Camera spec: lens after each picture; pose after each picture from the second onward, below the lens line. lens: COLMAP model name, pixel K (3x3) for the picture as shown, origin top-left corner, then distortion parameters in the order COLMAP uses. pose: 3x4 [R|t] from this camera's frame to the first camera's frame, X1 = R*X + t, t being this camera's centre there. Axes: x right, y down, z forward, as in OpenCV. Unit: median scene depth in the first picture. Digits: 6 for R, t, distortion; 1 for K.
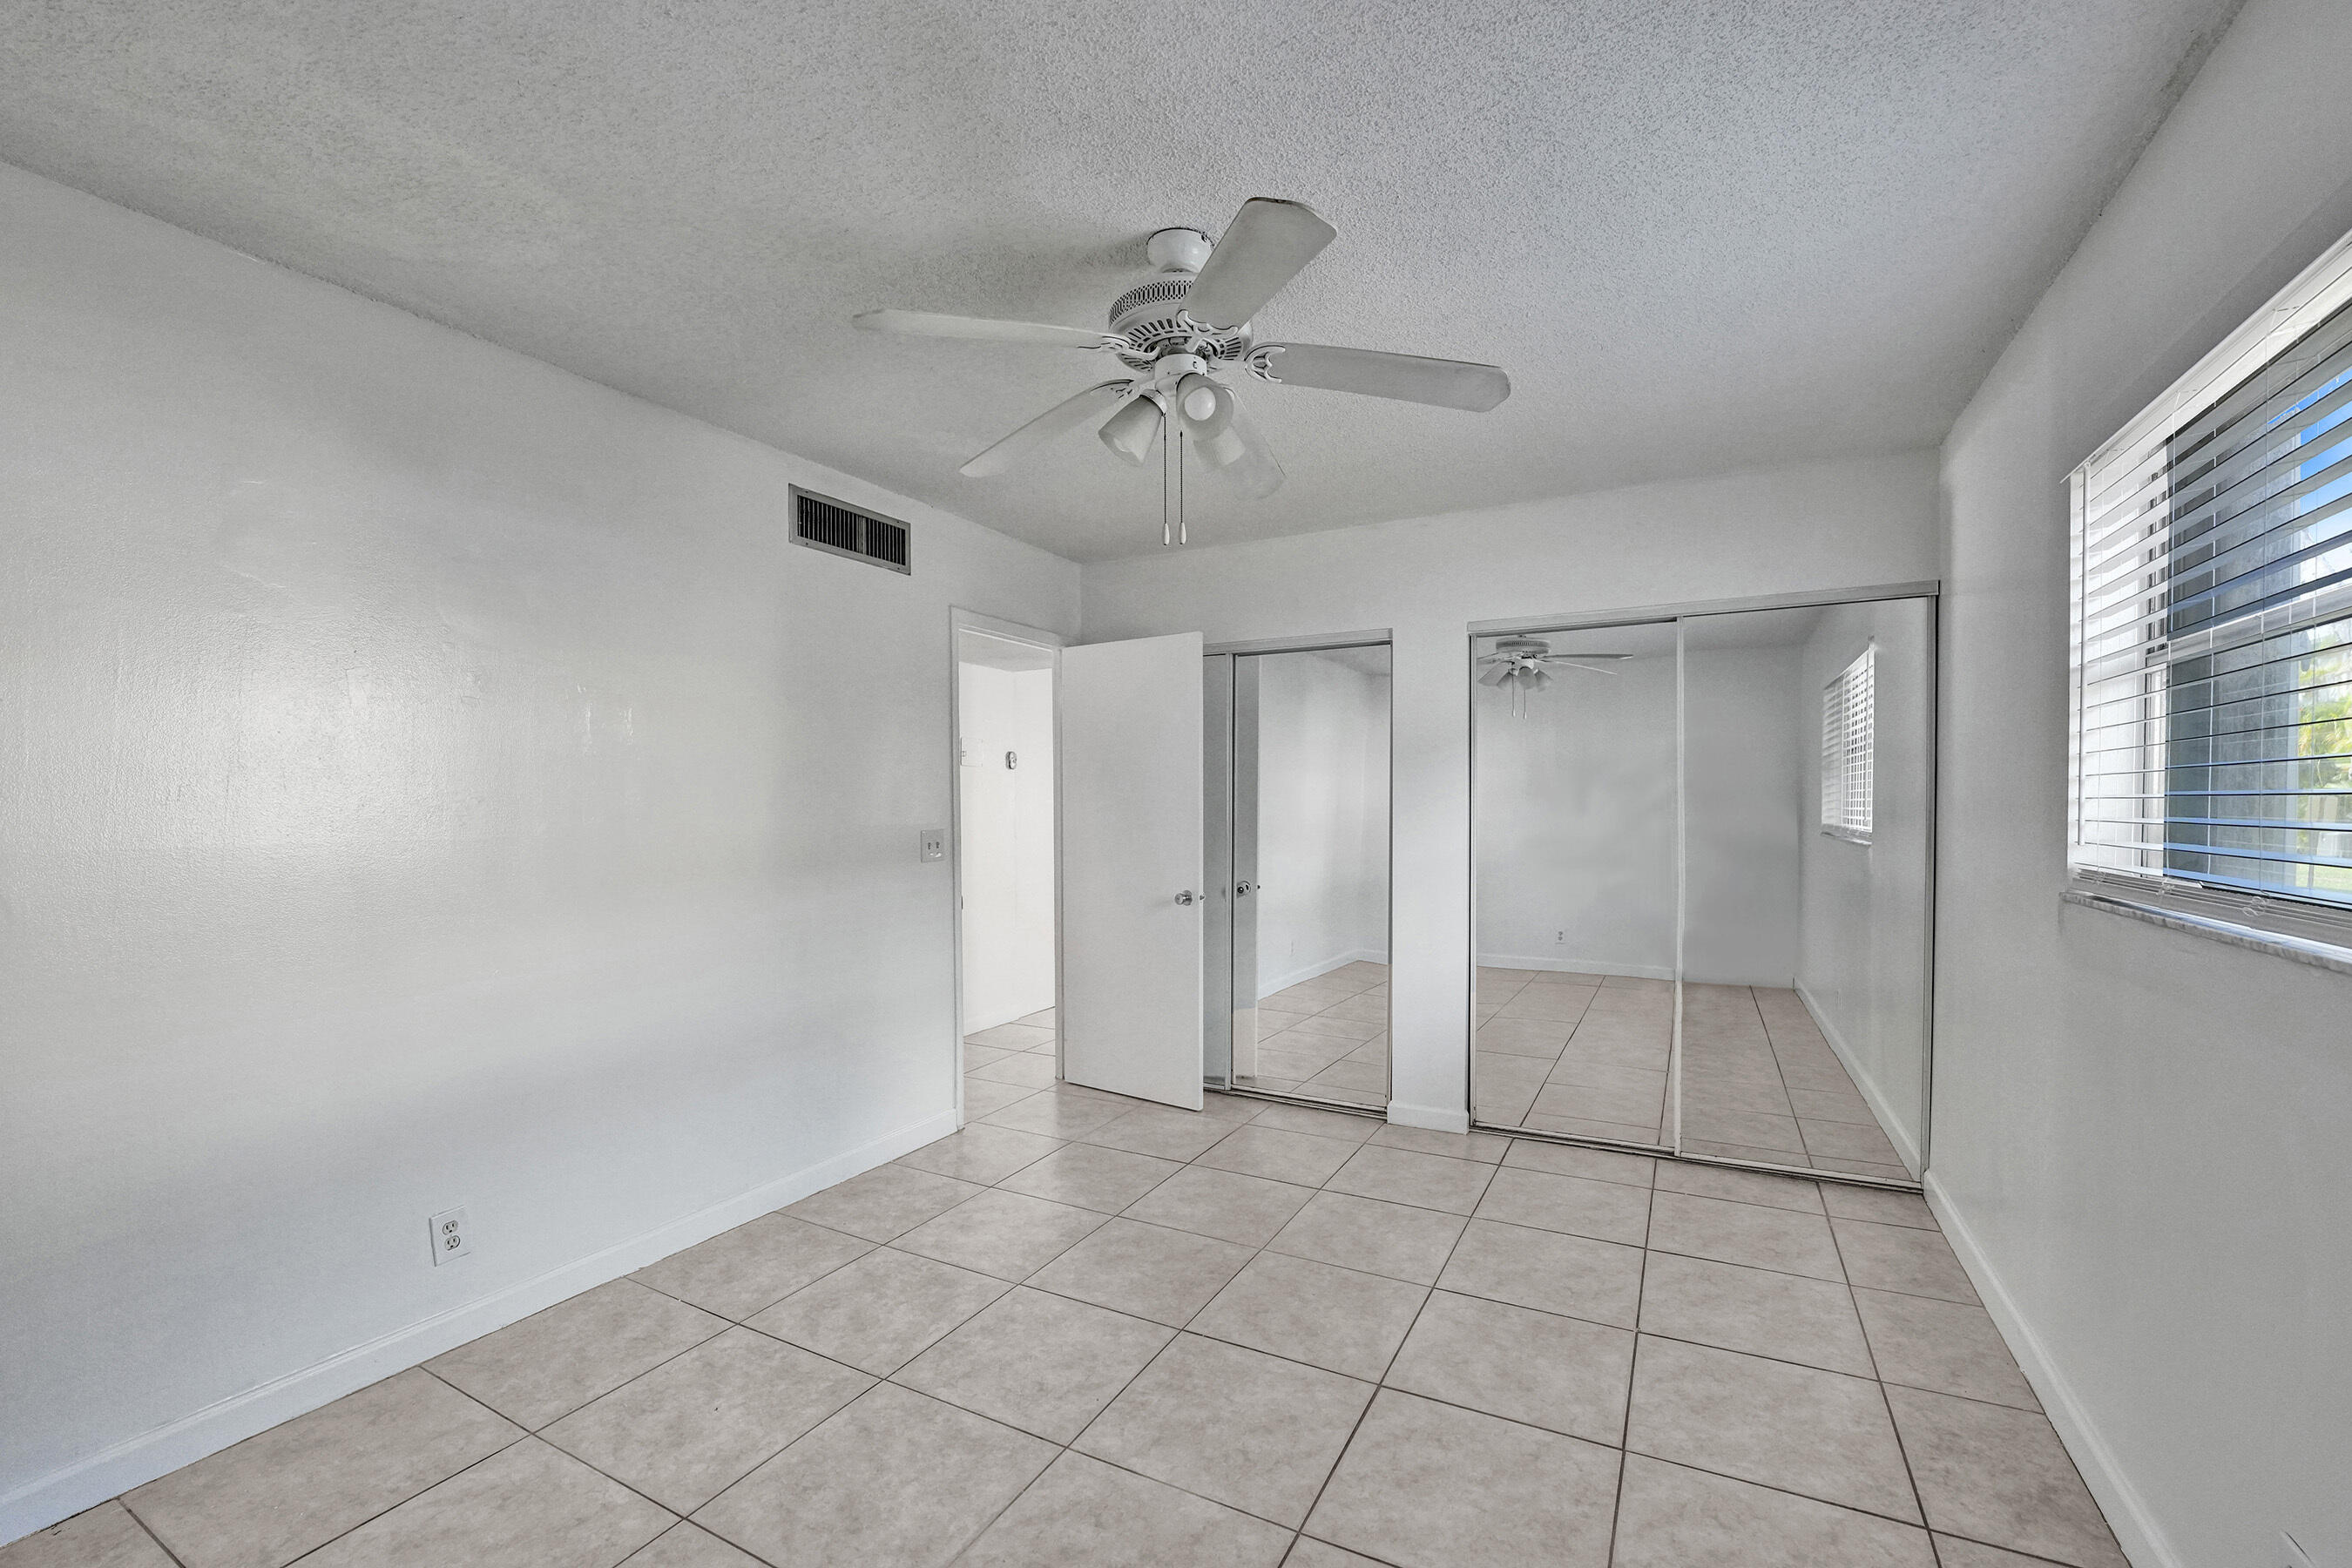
lens RADIAL K [[962.0, 0, 1200.2], [0, 962.0, 796.7], [0, 0, 1]] dist [-0.013733, 0.001195]
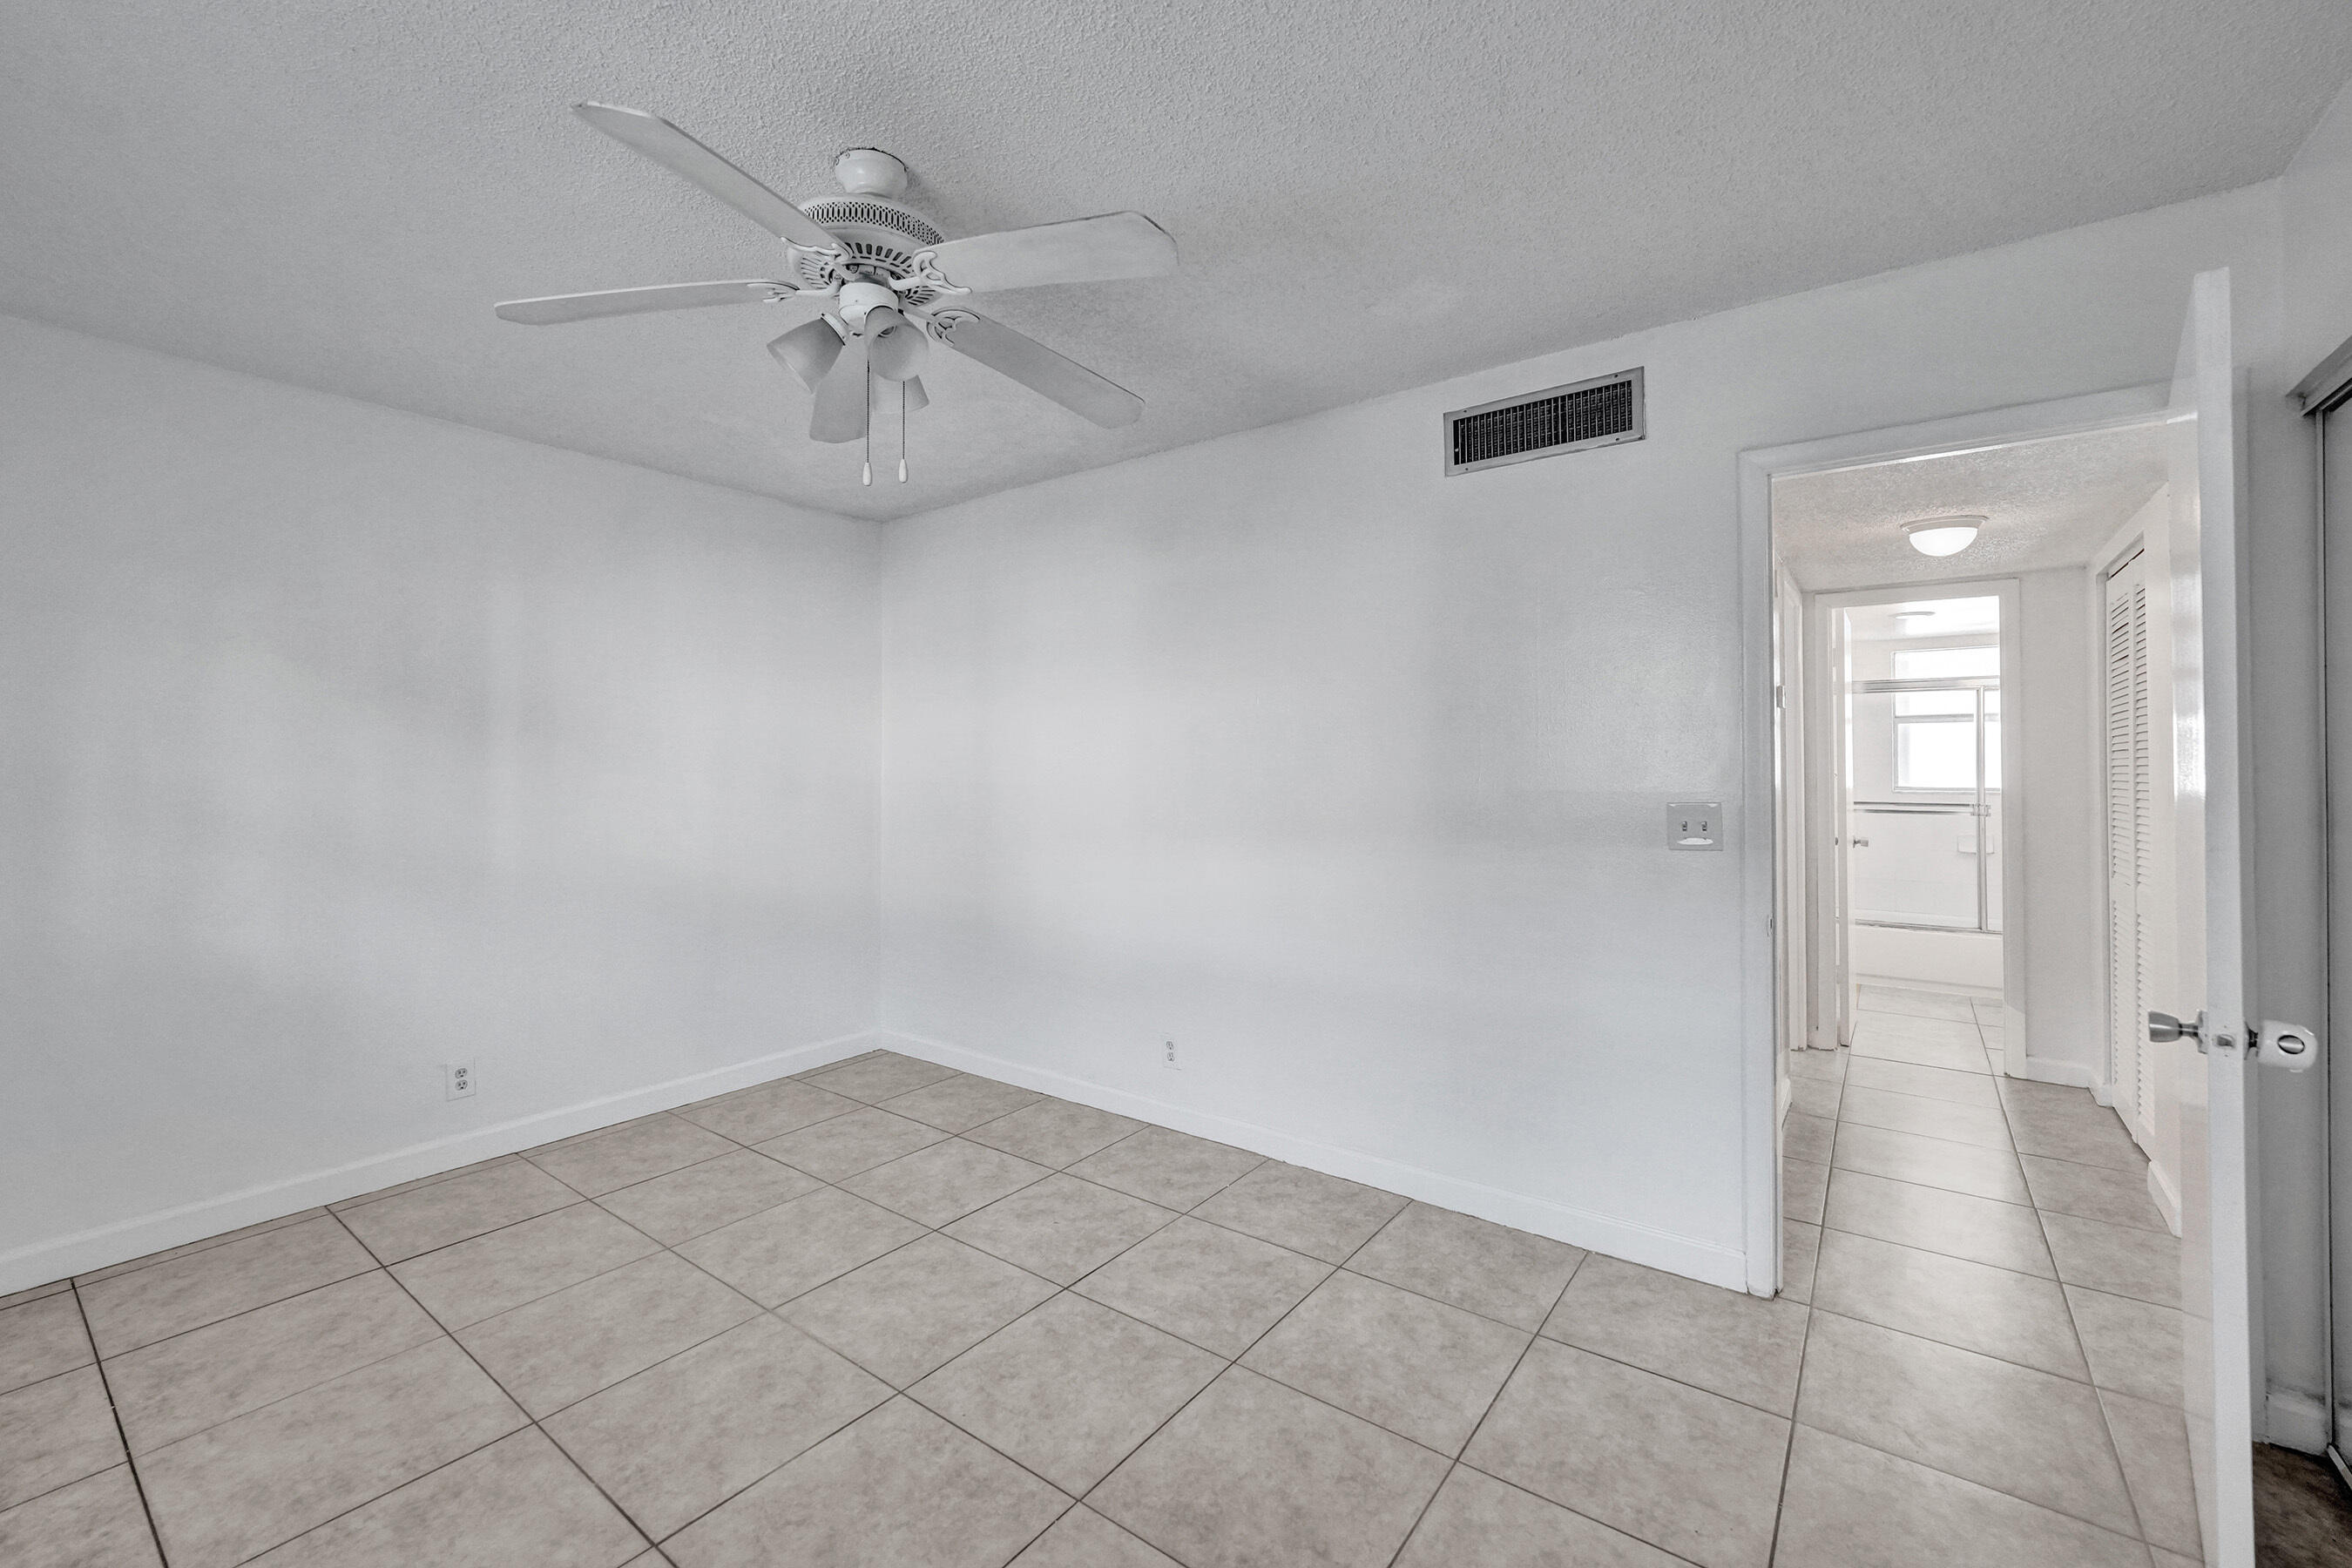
lens RADIAL K [[962.0, 0, 1168.5], [0, 962.0, 762.3], [0, 0, 1]] dist [-0.013733, 0.001195]
pose [[-0.160707, 0.005743, -0.986985, 0.565460], [0.008287, 0.999956, 0.004469, -0.004321], [0.986967, -0.007461, -0.160747, 0.987996]]
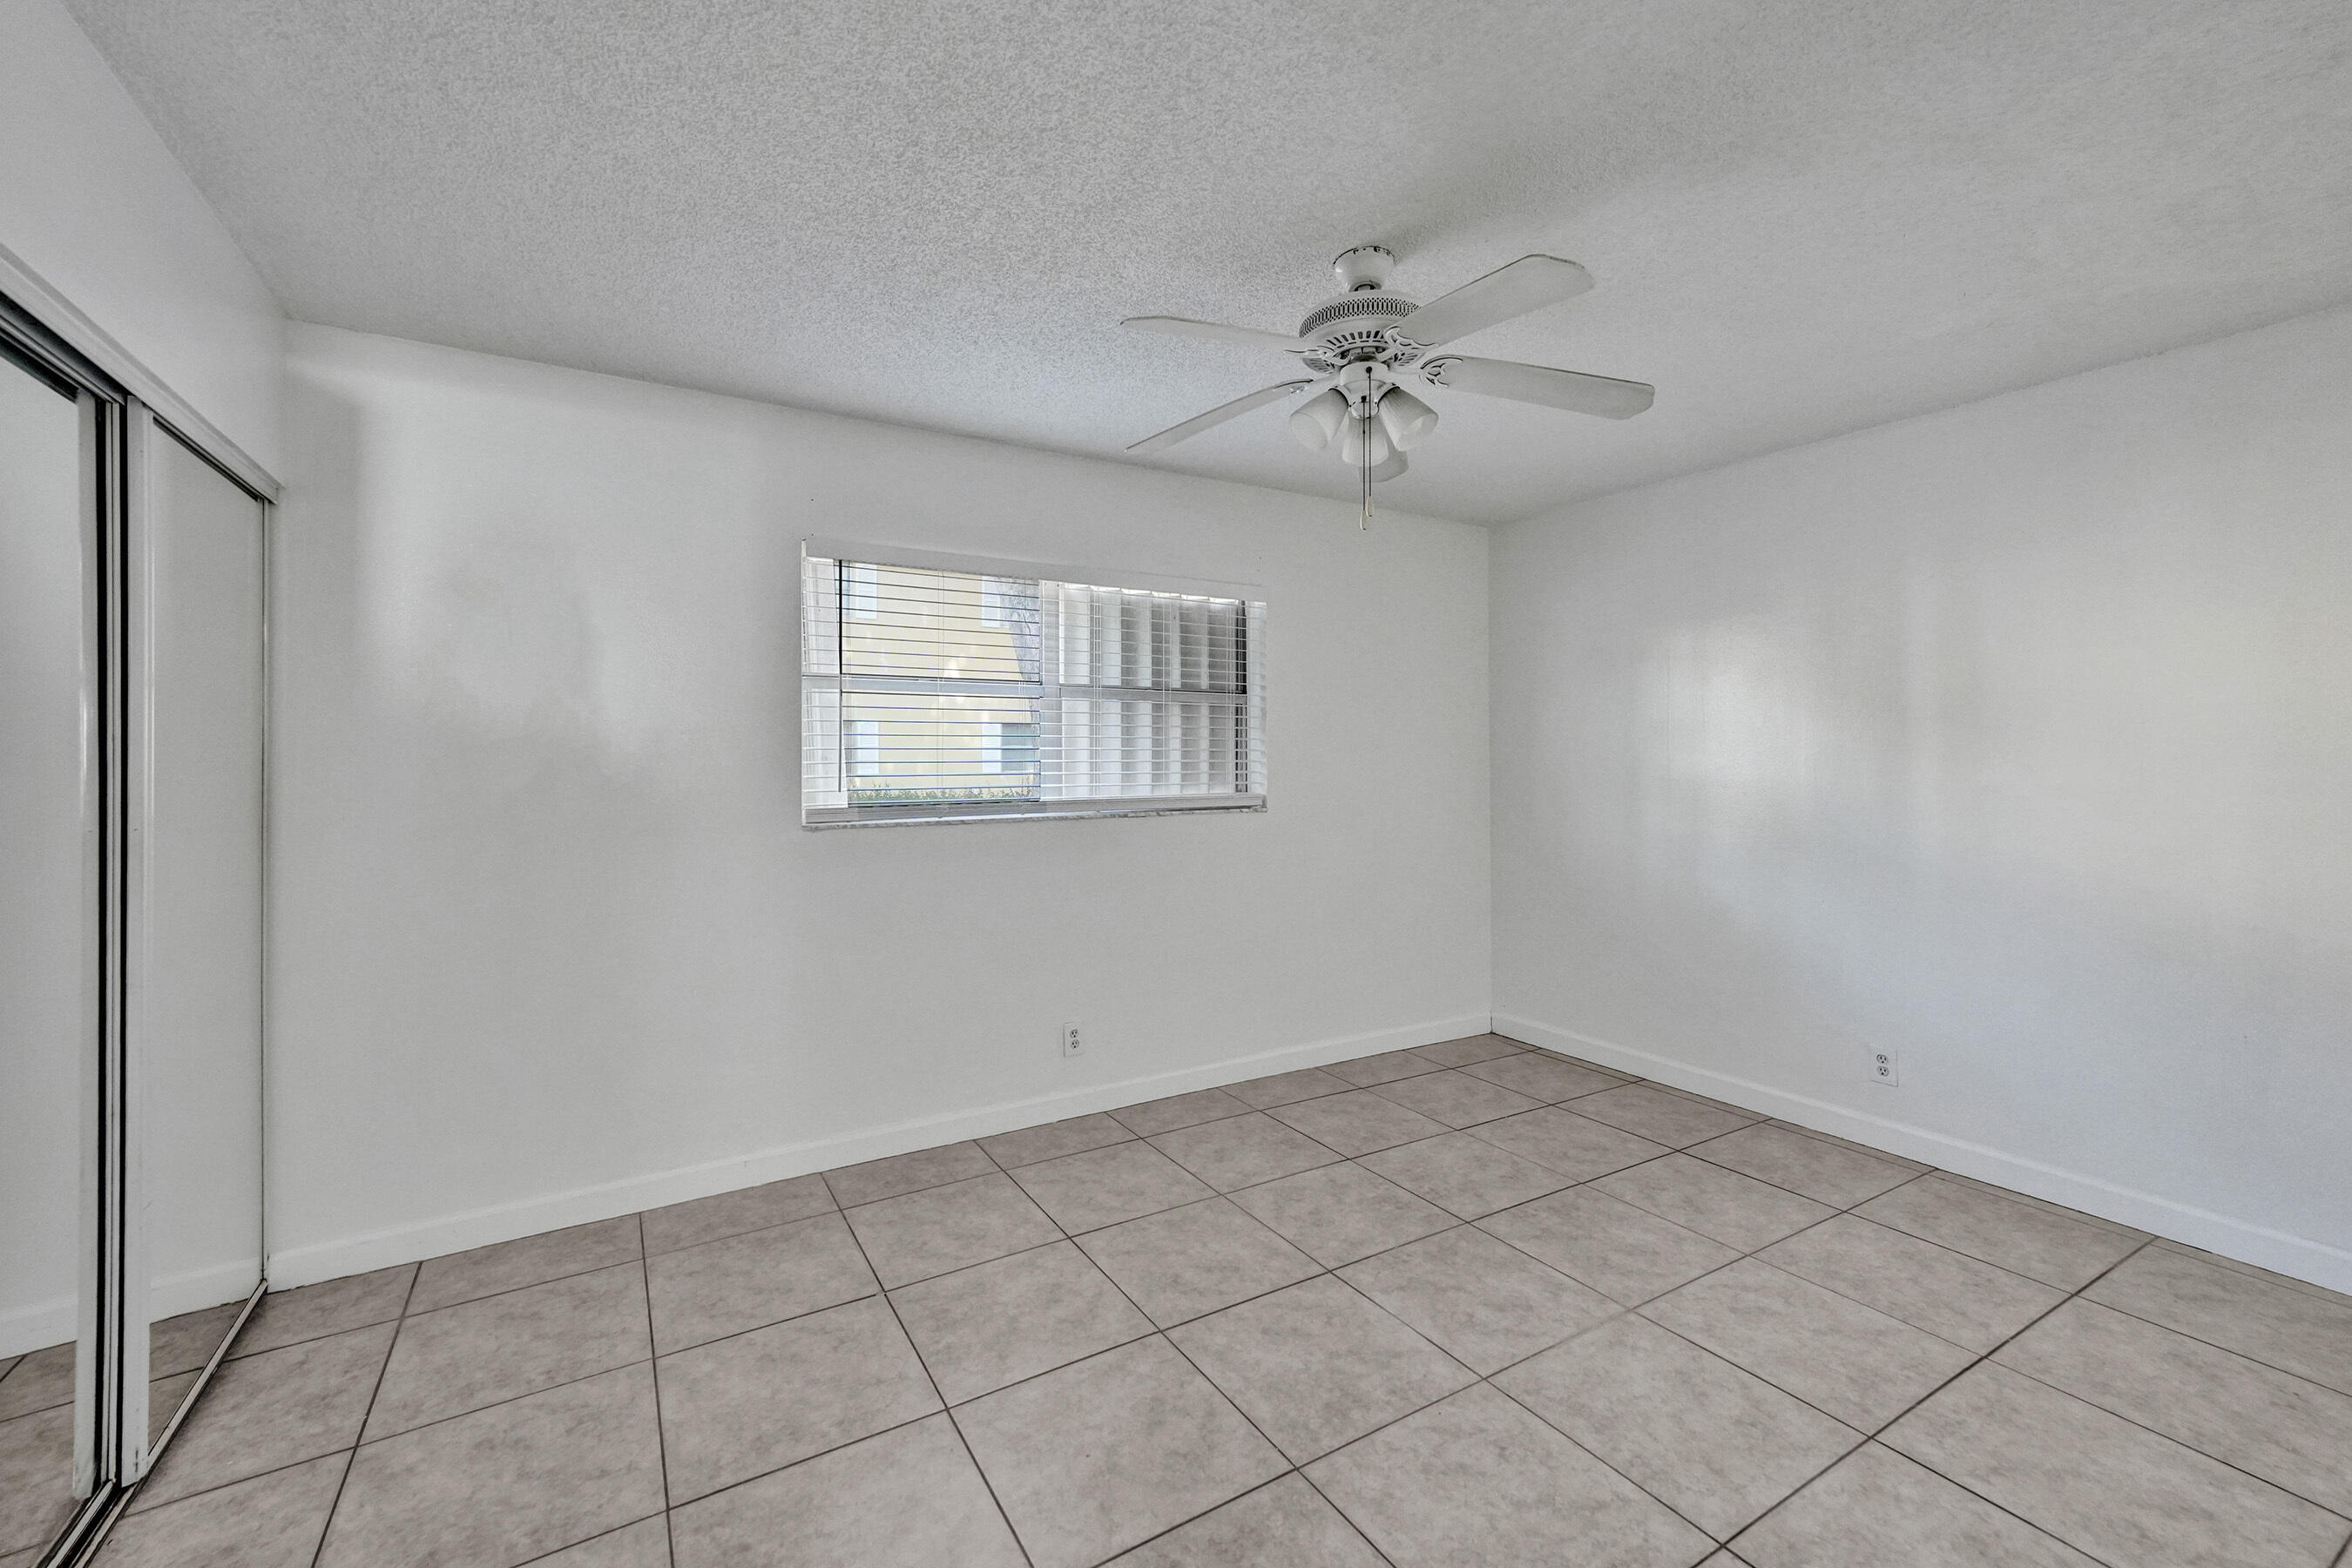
lens RADIAL K [[962.0, 0, 1158.9], [0, 962.0, 721.5], [0, 0, 1]] dist [-0.013733, 0.001195]
pose [[-0.834529, 0.036875, 0.549729, -0.298590], [0.006501, 0.998347, -0.057098, 0.016198], [-0.550926, -0.044076, -0.833390, 1.415552]]
